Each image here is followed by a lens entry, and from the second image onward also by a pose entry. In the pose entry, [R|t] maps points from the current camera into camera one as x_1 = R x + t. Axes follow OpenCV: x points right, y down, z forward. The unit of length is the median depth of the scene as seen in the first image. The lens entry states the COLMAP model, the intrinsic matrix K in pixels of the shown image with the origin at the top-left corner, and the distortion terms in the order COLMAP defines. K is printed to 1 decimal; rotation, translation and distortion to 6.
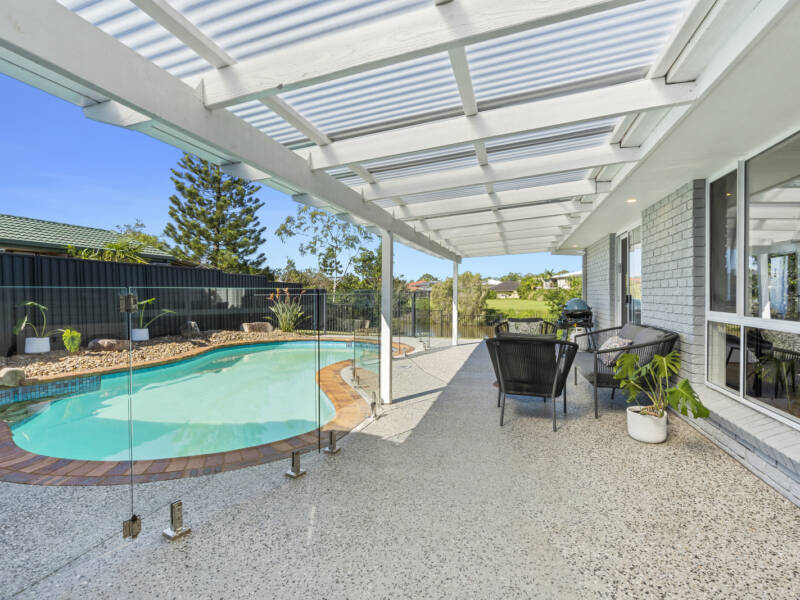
lens RADIAL K [[396.1, 0, 403.4], [0, 396.1, 309.4], [0, 0, 1]] dist [0.000408, 0.000171]
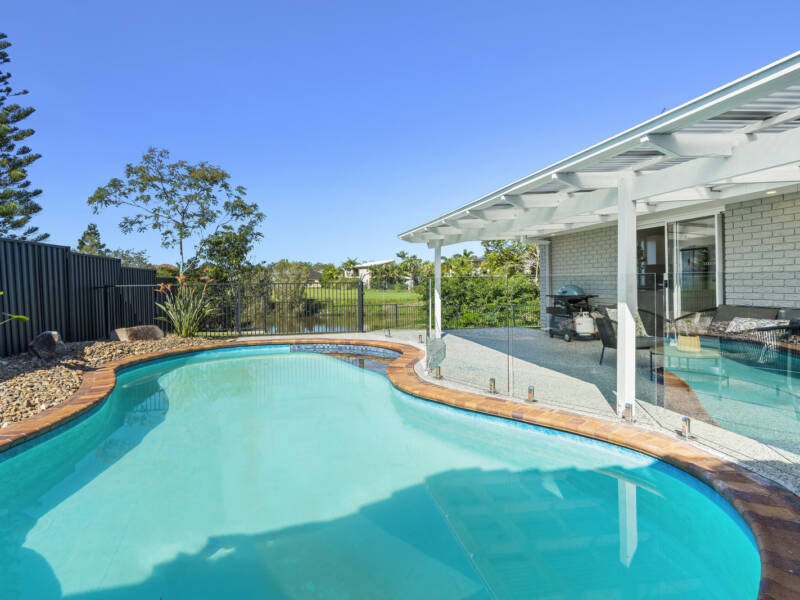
lens RADIAL K [[405.0, 0, 399.5], [0, 405.0, 295.3], [0, 0, 1]] dist [-0.001882, 0.000453]
pose [[0.883177, -0.023865, 0.468433, -0.148074], [0.028372, 0.999594, -0.002566, -0.002926], [-0.468182, 0.015556, 0.883495, 0.088695]]
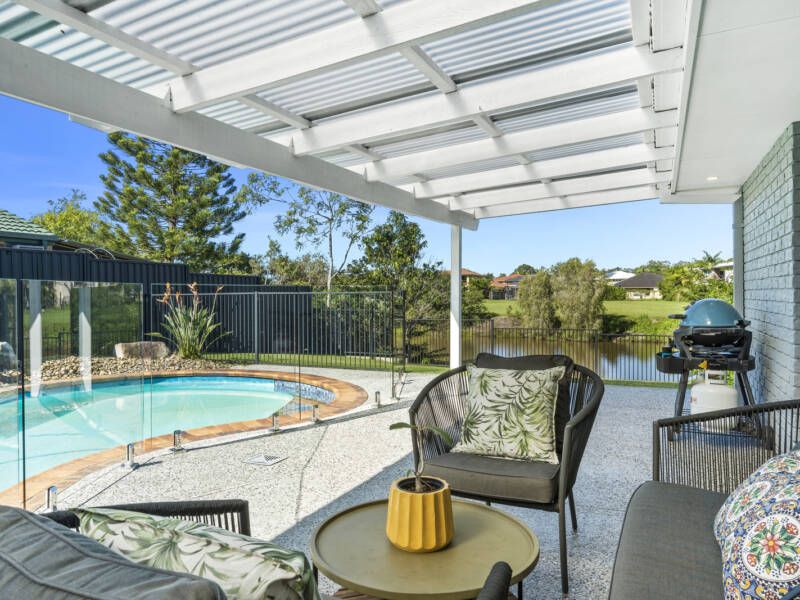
lens RADIAL K [[561.1, 0, 400.0], [0, 561.1, 300.0], [0, 0, 1]] dist [0.024469, 0.000423]
pose [[0.988273, -0.002646, -0.152675, 0.066853], [-0.001519, 0.999630, -0.027158, -0.003513], [0.152690, 0.027071, 0.987903, 0.116379]]
